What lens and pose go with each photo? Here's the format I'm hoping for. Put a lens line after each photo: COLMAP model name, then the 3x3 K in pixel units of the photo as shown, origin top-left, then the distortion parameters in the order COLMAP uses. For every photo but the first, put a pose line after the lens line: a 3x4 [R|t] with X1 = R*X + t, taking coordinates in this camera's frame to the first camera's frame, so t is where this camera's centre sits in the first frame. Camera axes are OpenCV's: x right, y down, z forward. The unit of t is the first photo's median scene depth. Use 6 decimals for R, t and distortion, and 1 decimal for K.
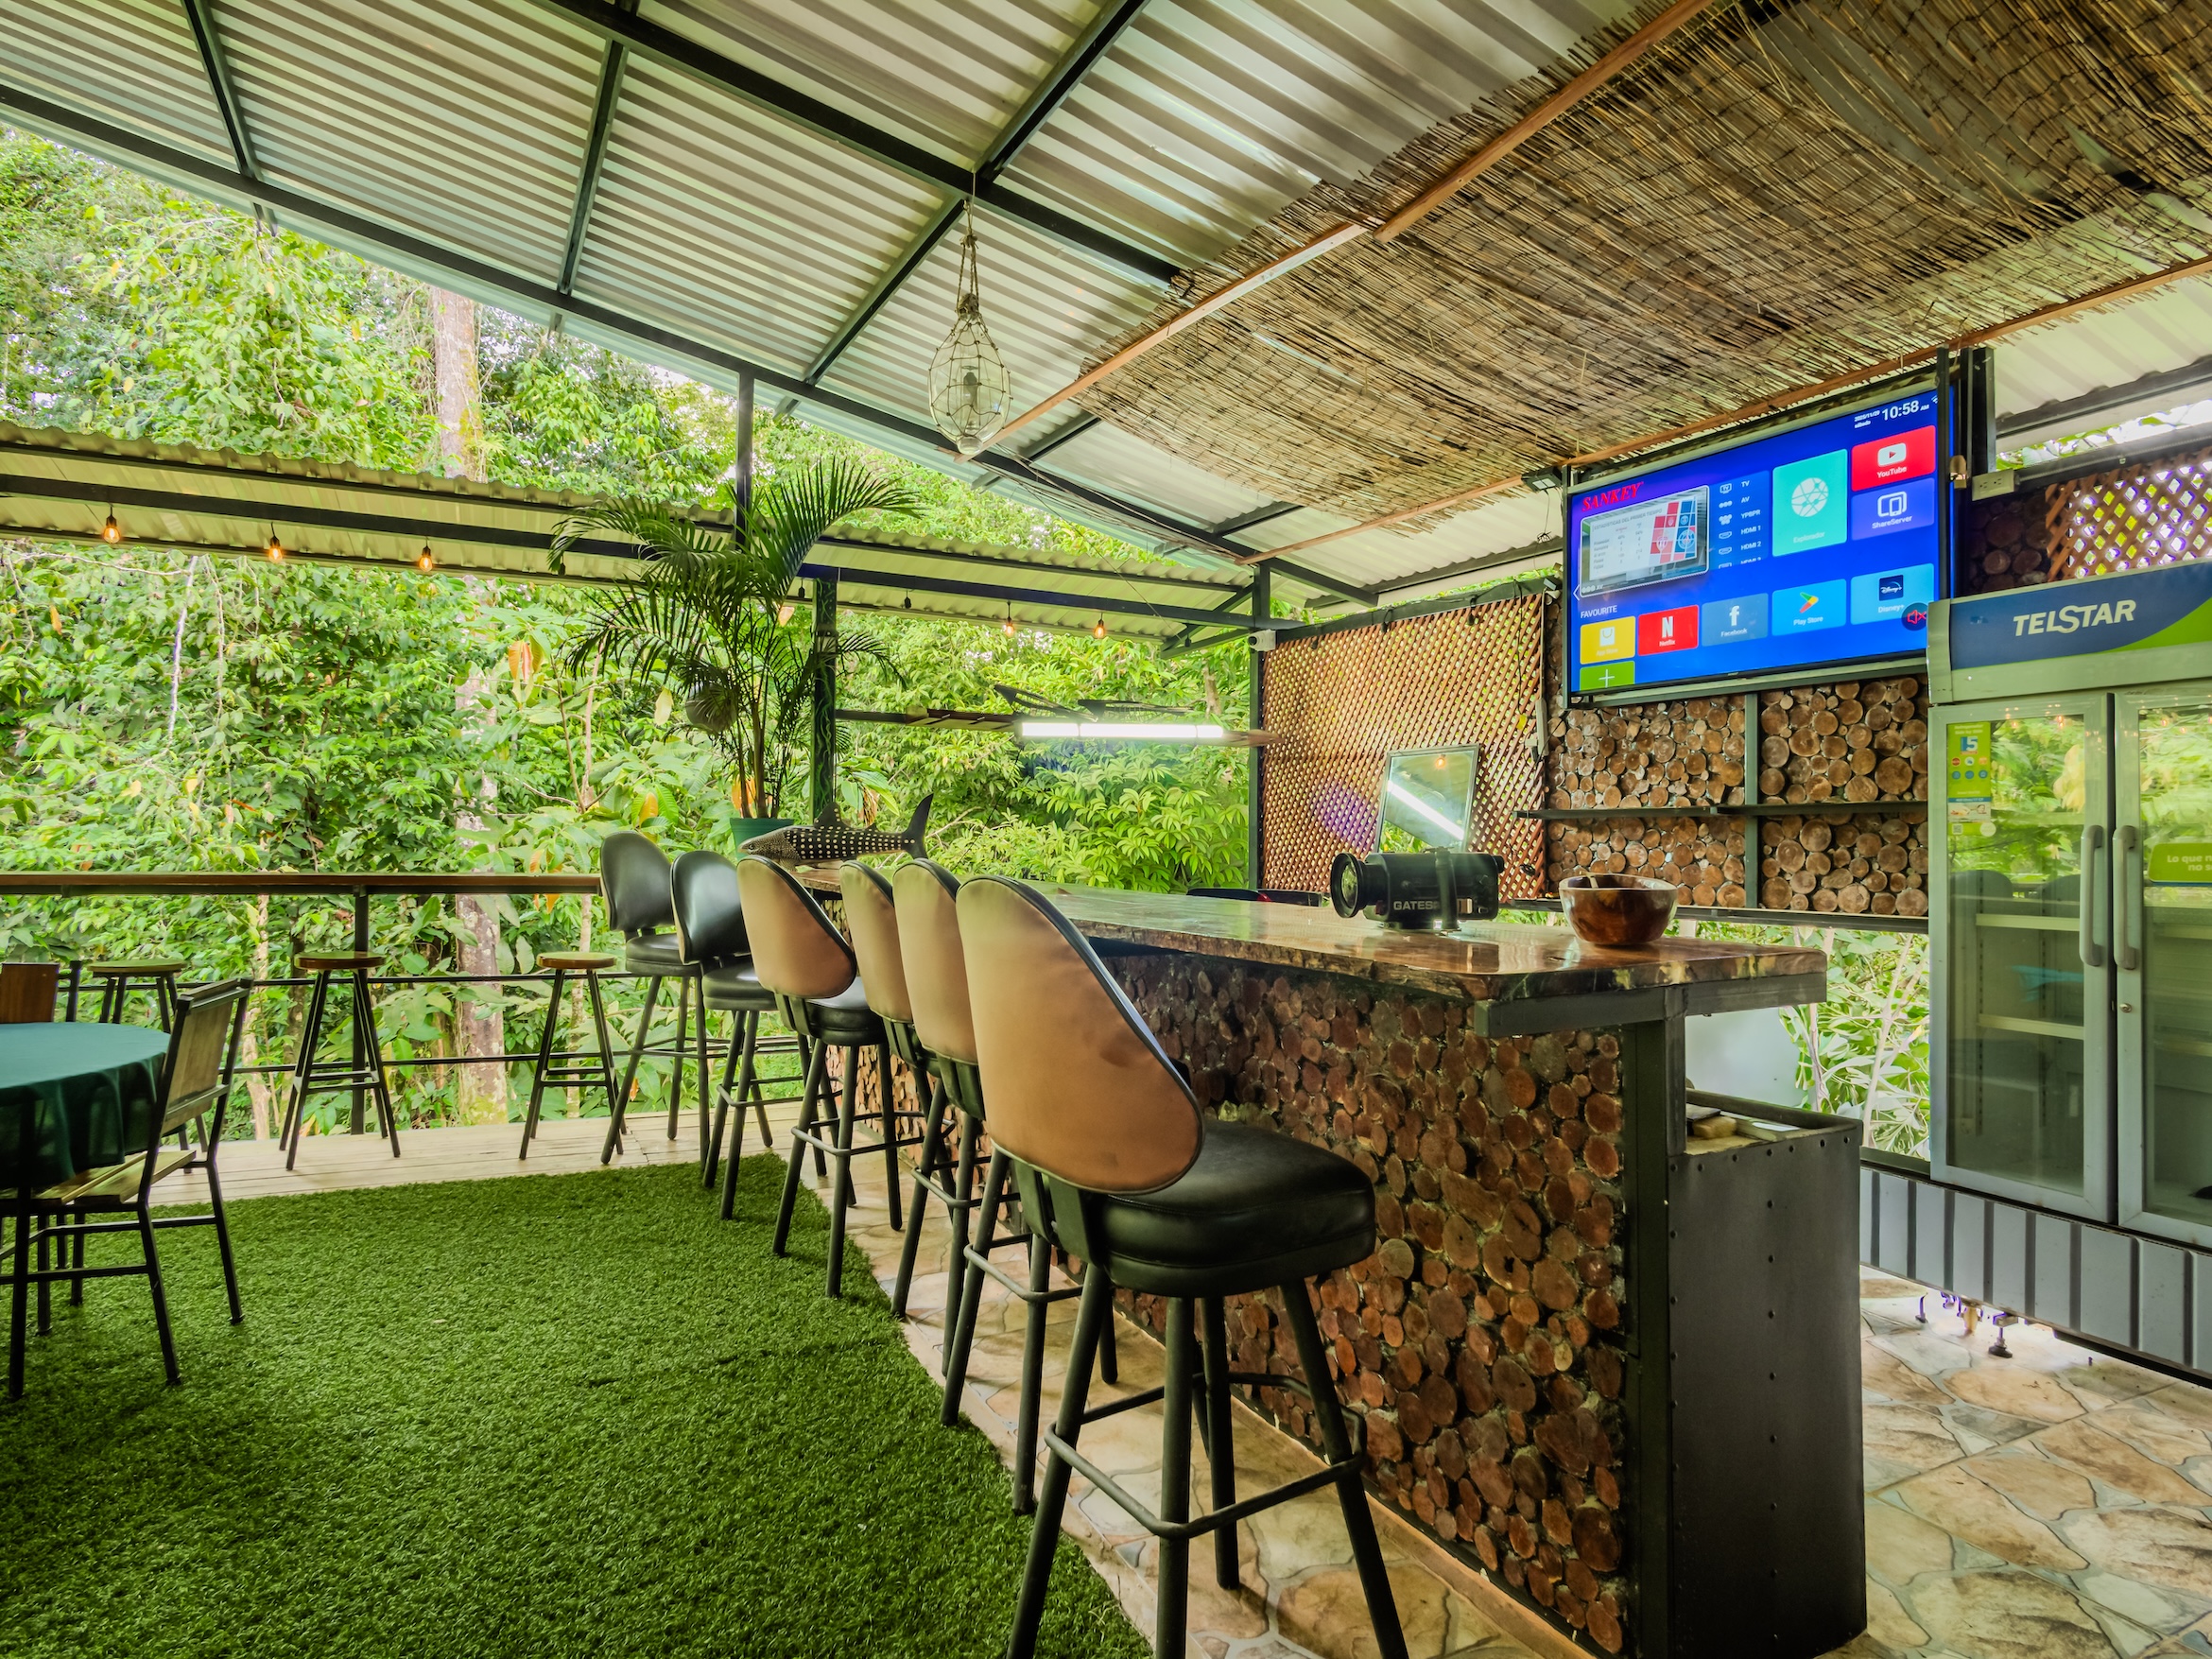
lens RADIAL K [[1267.4, 0, 1115.0], [0, 1267.4, 824.7], [0, 0, 1]] dist [0.001883, 0.001024]
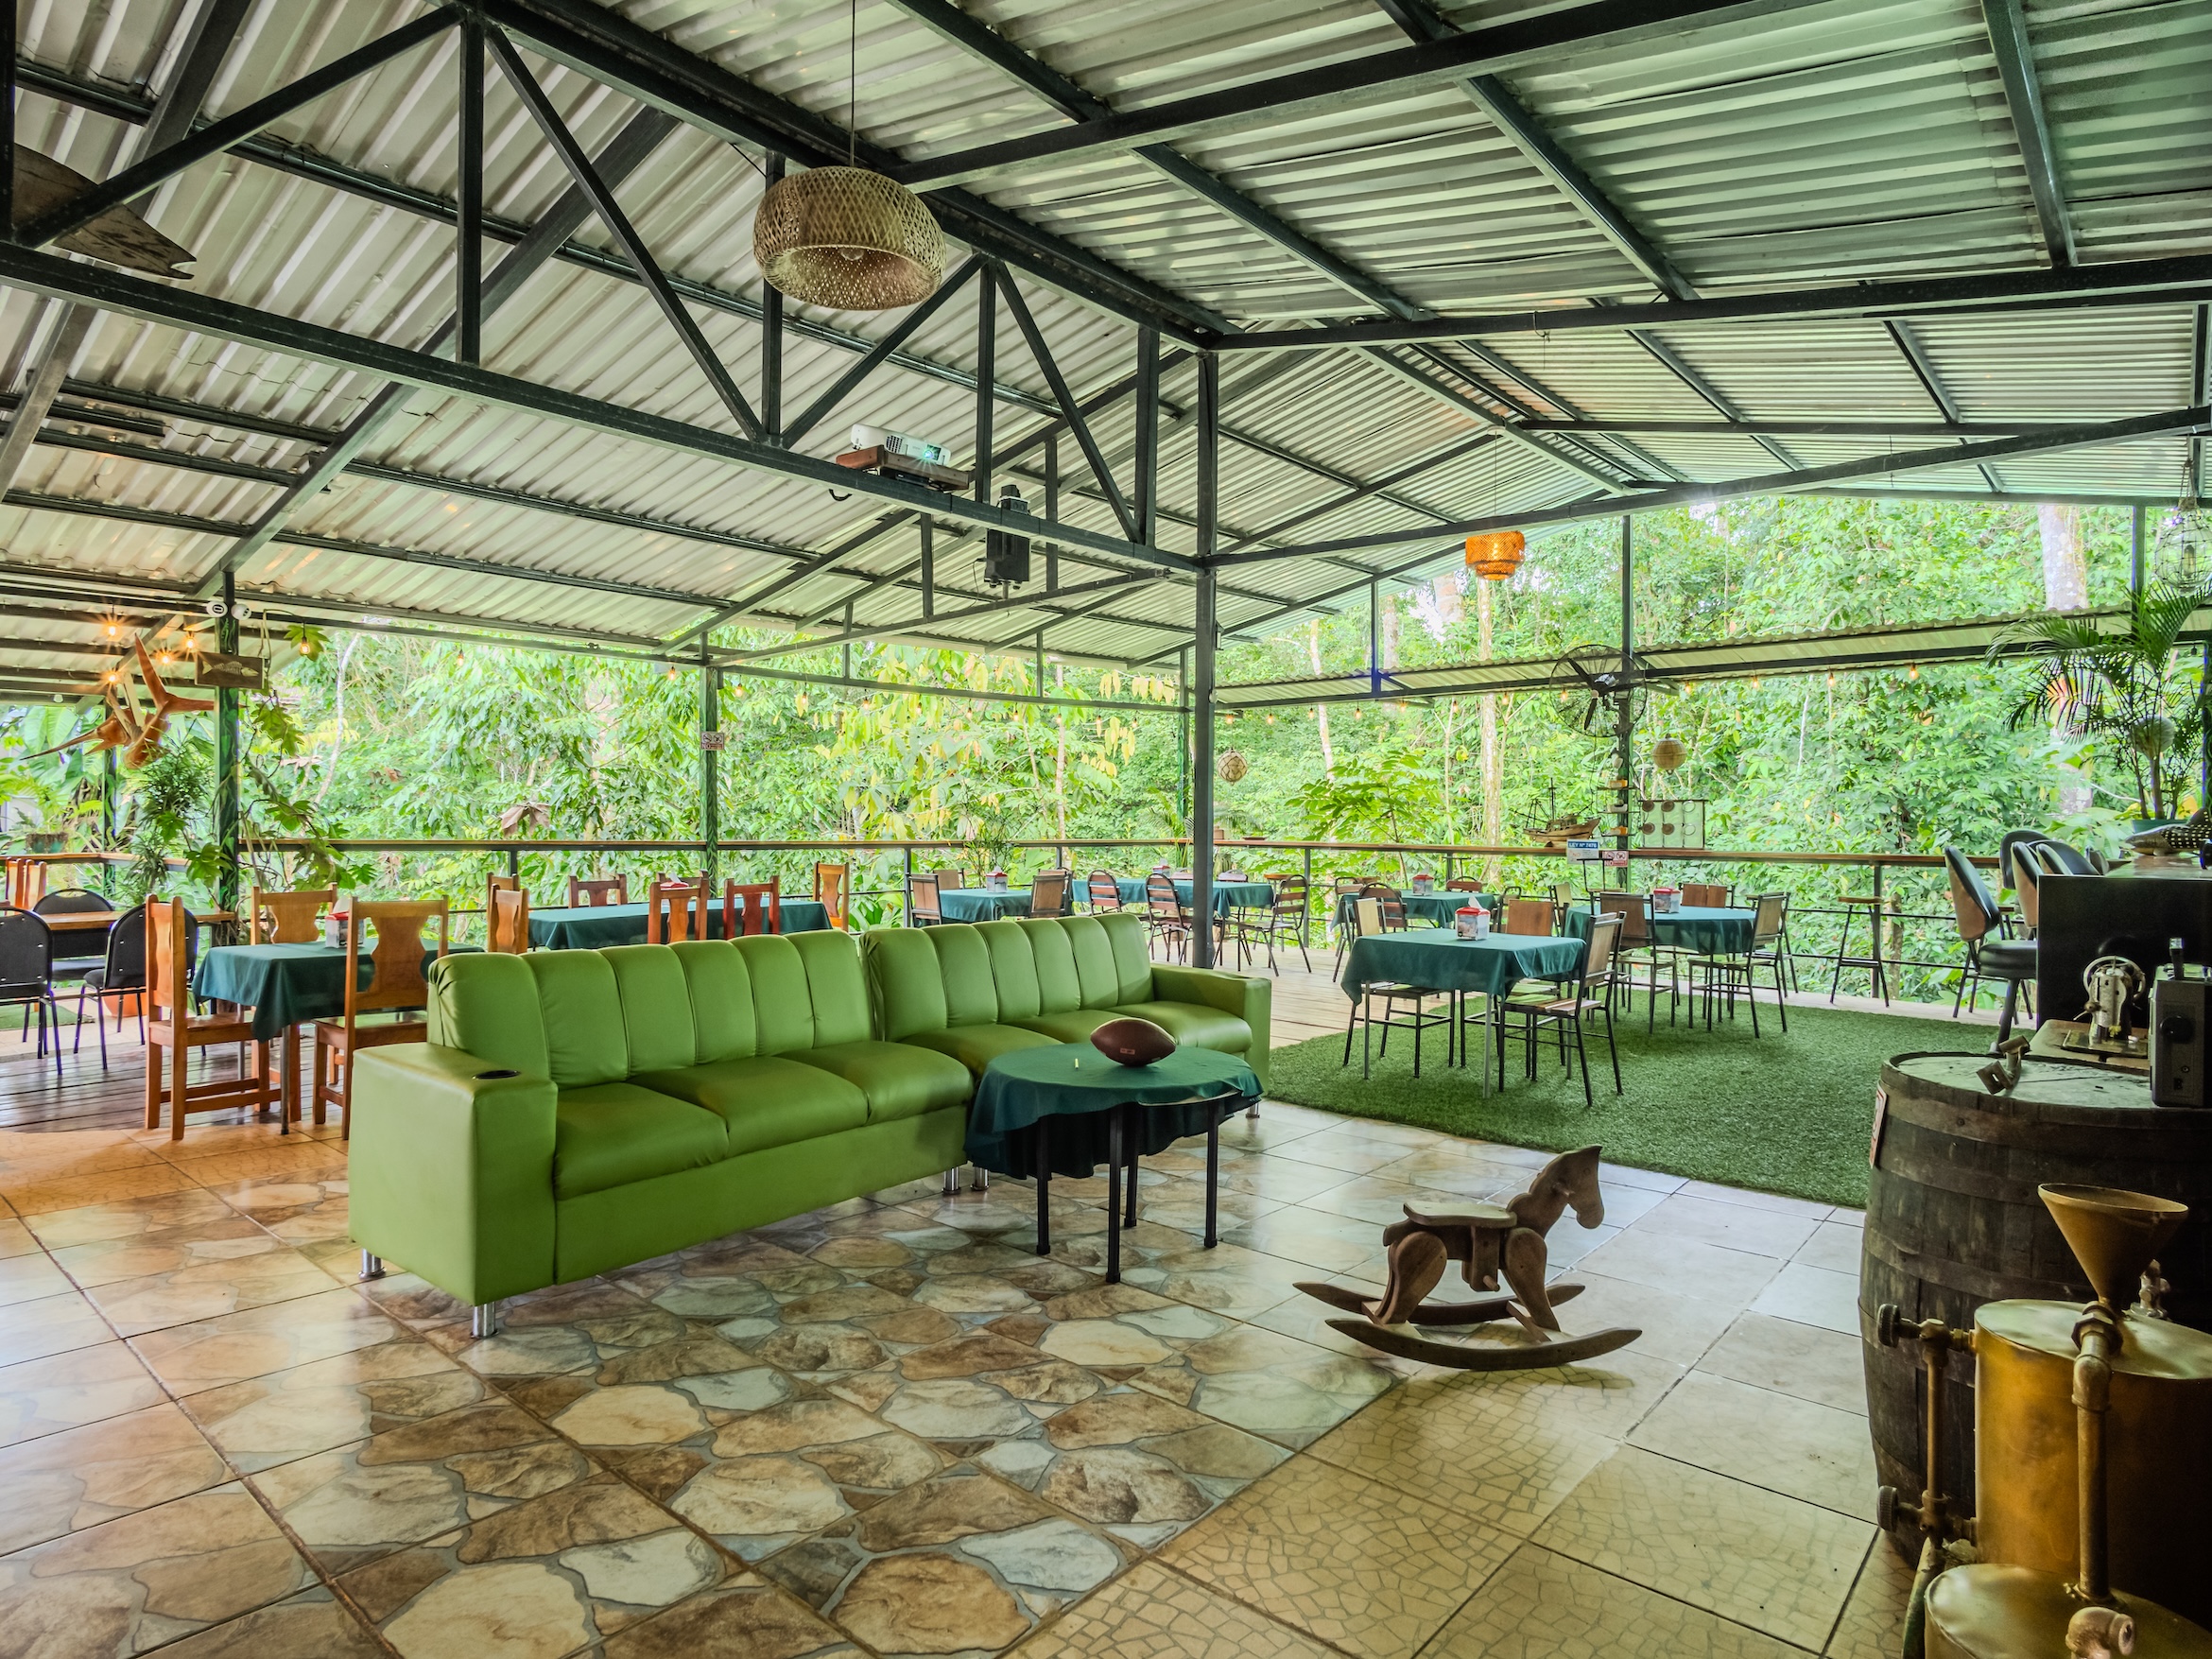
lens RADIAL K [[1267.4, 0, 1115.0], [0, 1267.4, 824.7], [0, 0, 1]] dist [0.001883, 0.001024]
pose [[0.385810, -0.010511, -0.922518, 0.333356], [0.011908, 0.999909, -0.006412, -0.001714], [0.922501, -0.008511, 0.385900, -0.353438]]
